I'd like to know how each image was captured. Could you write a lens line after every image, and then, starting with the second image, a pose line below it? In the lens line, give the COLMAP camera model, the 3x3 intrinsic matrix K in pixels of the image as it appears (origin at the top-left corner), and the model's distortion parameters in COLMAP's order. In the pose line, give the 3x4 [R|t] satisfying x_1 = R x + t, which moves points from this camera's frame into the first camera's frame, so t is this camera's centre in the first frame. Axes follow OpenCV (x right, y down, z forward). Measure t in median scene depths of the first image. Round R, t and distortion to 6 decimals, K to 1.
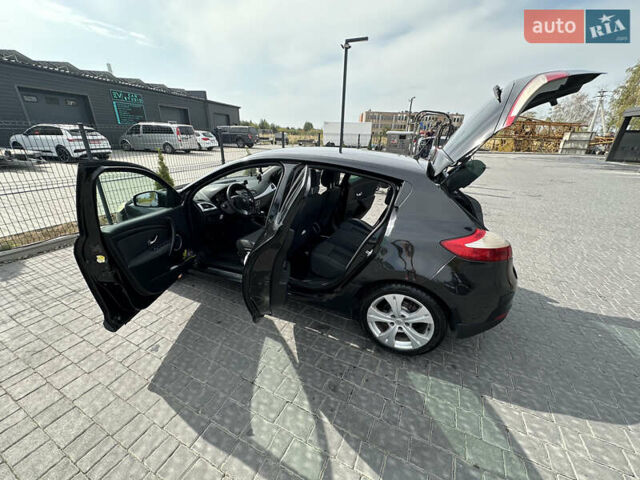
lens RADIAL K [[255.2, 0, 320.0], [0, 255.2, 240.0], [0, 0, 1]] dist [0.001002, 0.000191]
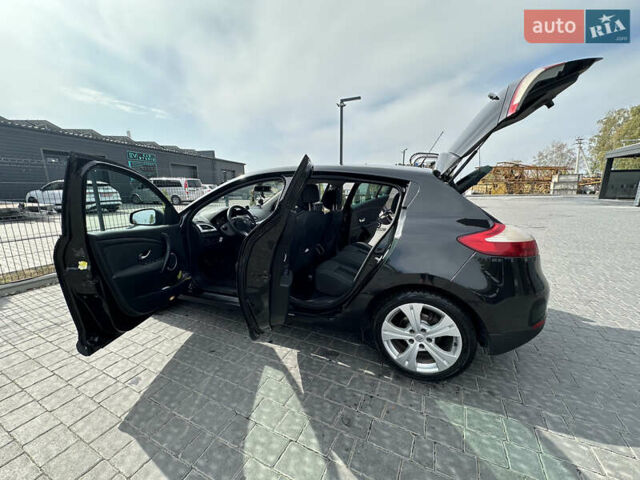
lens RADIAL K [[255.2, 0, 320.0], [0, 255.2, 240.0], [0, 0, 1]] dist [0.001002, 0.000191]
pose [[0.999494, -0.031166, -0.006307, -0.008775], [0.029418, 0.981597, -0.188685, 0.130697], [0.012071, 0.188404, 0.982017, 0.076554]]
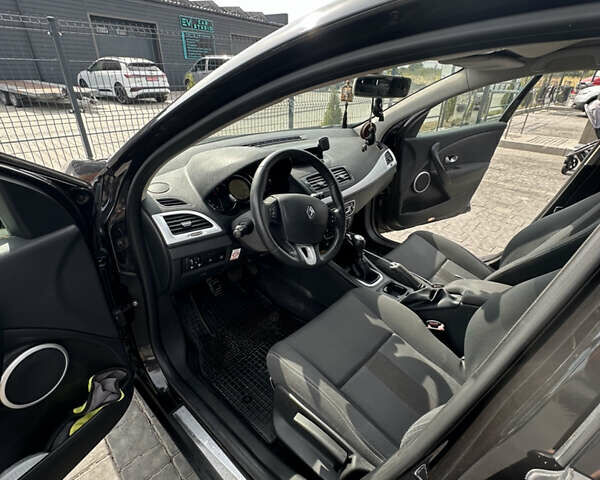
lens RADIAL K [[318.0, 0, 300.0], [0, 318.0, 240.0], [0, 0, 1]] dist [0.000319, -0.000032]
pose [[0.940856, 0.147803, -0.304868, -0.246173], [-0.120969, 0.987065, 0.105214, -0.201822], [0.316476, -0.062112, 0.946565, 0.830496]]
